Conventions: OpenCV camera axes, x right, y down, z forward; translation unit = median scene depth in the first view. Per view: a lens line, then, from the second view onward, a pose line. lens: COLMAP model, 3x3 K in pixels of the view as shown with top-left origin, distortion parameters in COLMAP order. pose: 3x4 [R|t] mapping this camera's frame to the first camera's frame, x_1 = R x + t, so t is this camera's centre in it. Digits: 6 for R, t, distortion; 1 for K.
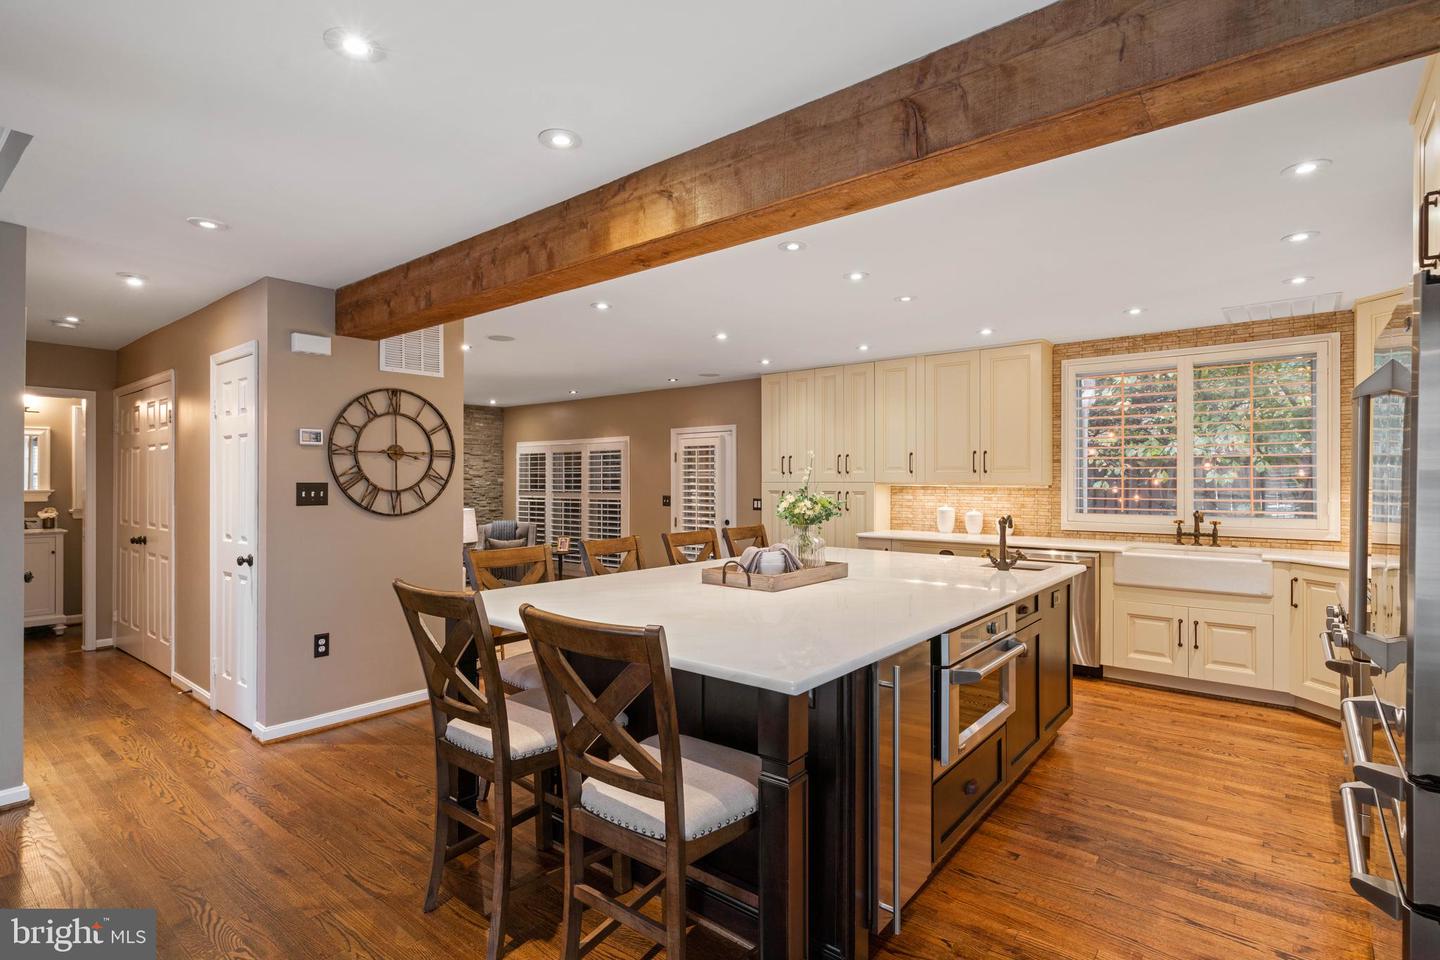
lens RADIAL K [[704.9, 0, 720.0], [0, 704.9, 480.0], [0, 0, 1]] dist [-0.002285, 0.000258]
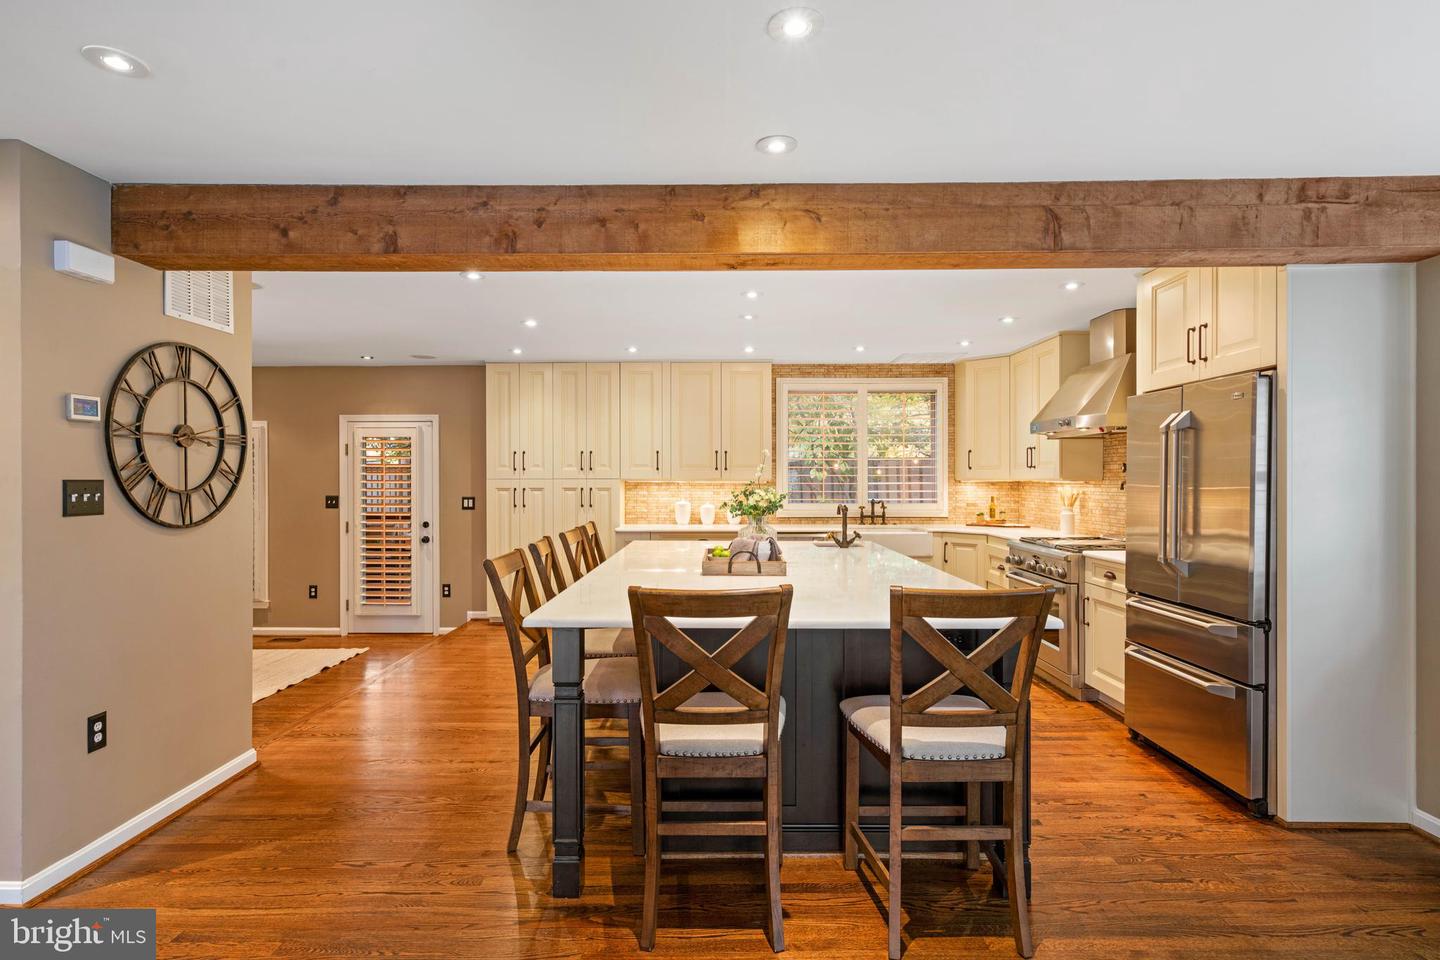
lens RADIAL K [[721.7, 0, 720.0], [0, 721.7, 480.0], [0, 0, 1]] dist [0.000287, 0.000379]
pose [[0.777783, -0.002937, 0.628526, -0.433743], [0.000912, 0.999993, 0.003544, 0.001815], [-0.628532, -0.002184, 0.777781, 0.103699]]
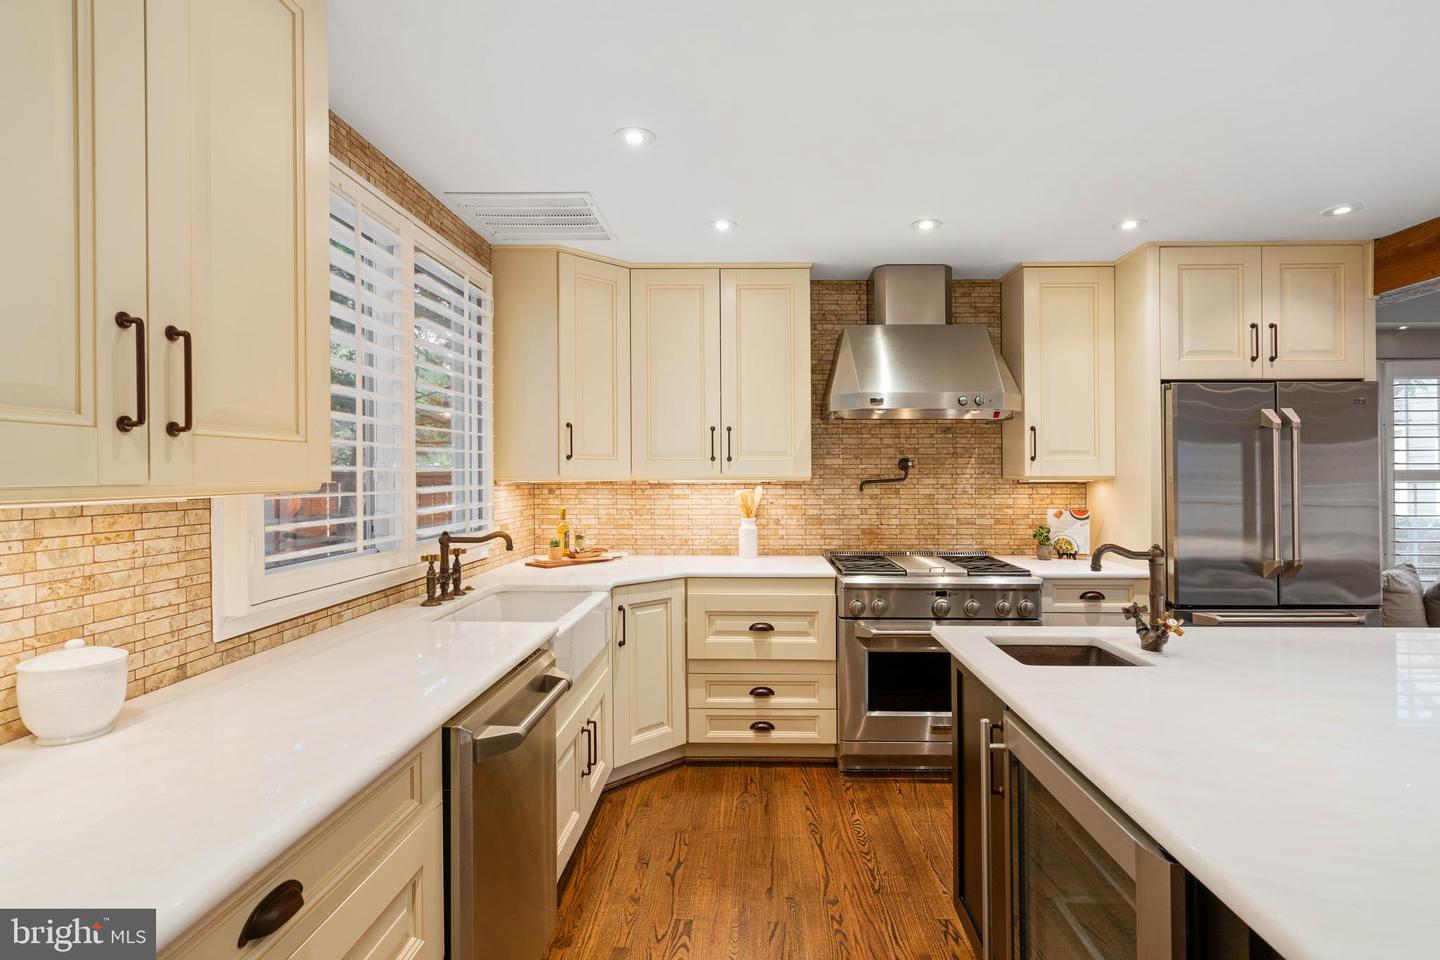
lens RADIAL K [[704.9, 0, 720.0], [0, 704.9, 480.0], [0, 0, 1]] dist [-0.002285, 0.000258]
pose [[-0.617079, -0.005591, 0.786882, 0.148691], [-0.000997, 0.999980, 0.006323, 0.001933], [-0.786901, 0.003117, -0.617072, 1.179280]]
